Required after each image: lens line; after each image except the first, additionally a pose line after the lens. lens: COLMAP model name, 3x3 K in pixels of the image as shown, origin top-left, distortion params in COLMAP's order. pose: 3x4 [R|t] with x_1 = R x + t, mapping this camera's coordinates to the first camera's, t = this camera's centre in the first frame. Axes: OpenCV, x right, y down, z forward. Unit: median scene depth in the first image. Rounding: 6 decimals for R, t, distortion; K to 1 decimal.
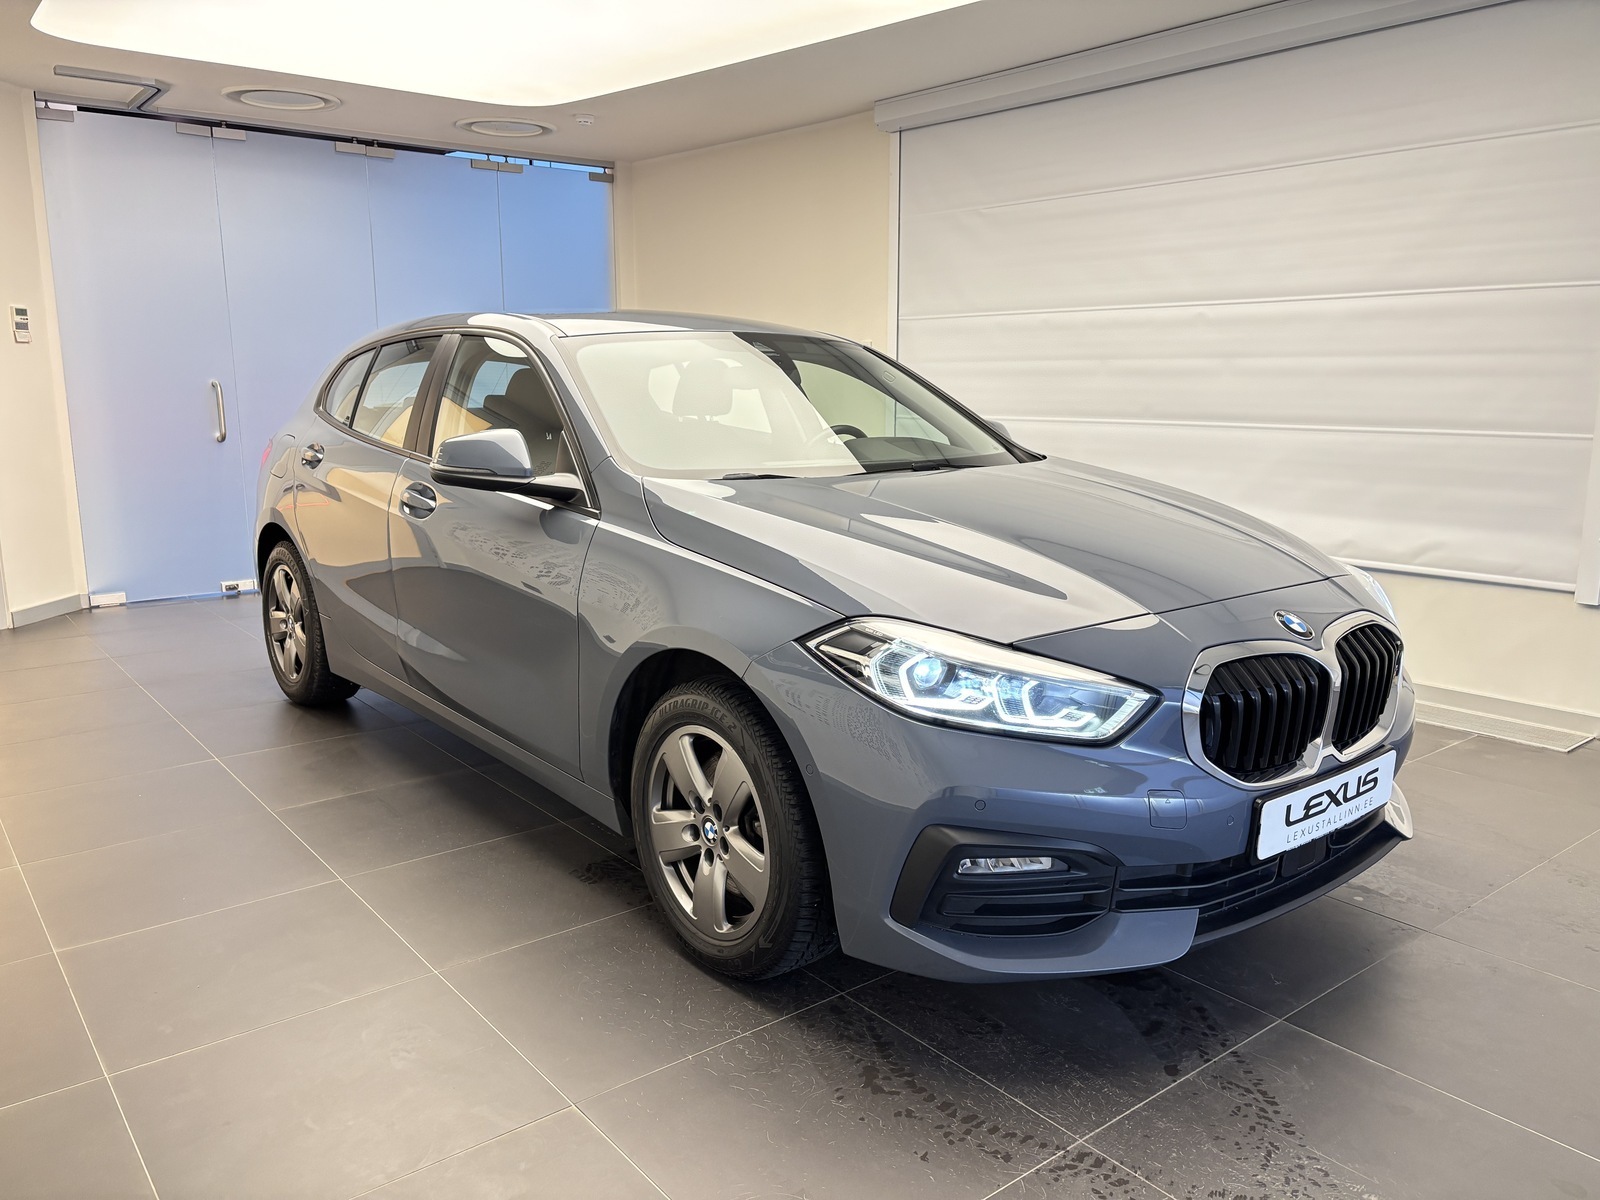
lens RADIAL K [[1211.5, 0, 805.6], [0, 1211.5, 598.5], [0, 0, 1]] dist [0.046371, -0.035682]
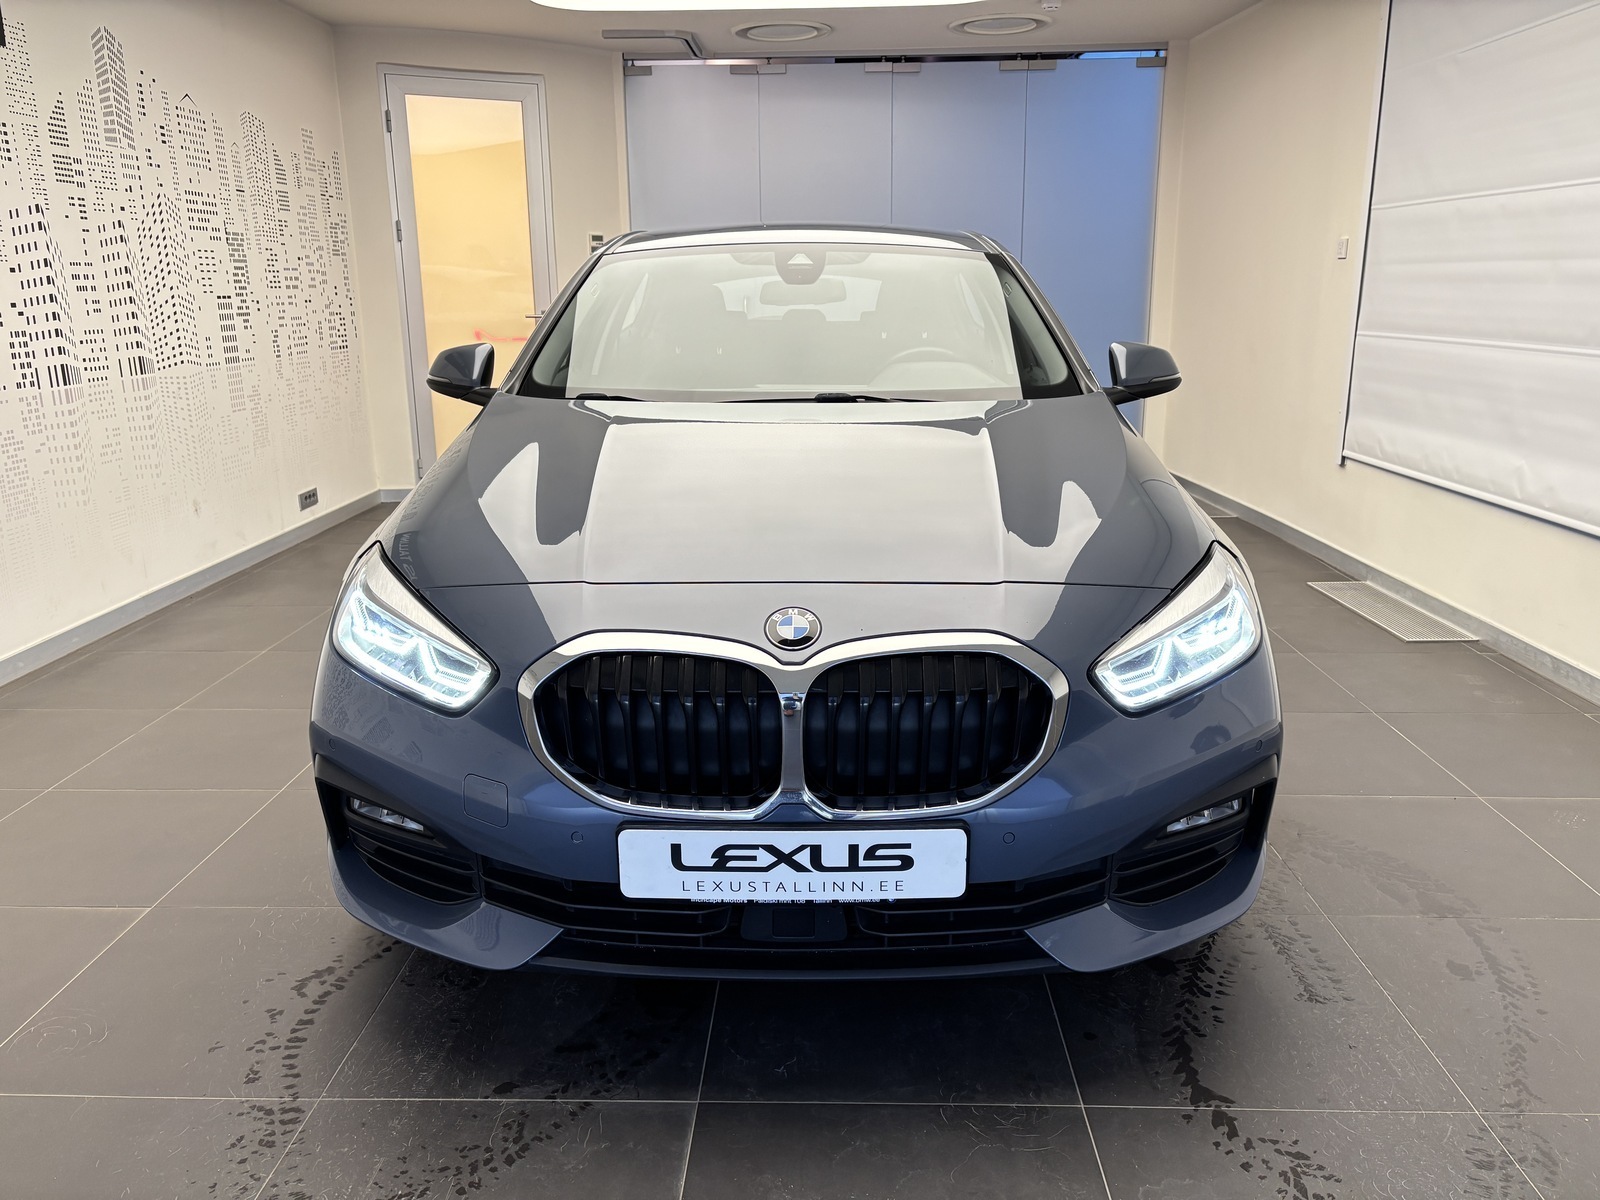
lens RADIAL K [[1211.5, 0, 809.8], [0, 1211.5, 596.2], [0, 0, 1]] dist [0.046371, -0.035682]
pose [[0.762216, 0.157147, -0.627958, 0.888203], [-0.111151, 0.987450, 0.112194, -0.085953], [0.637708, -0.015718, 0.770117, 0.420057]]
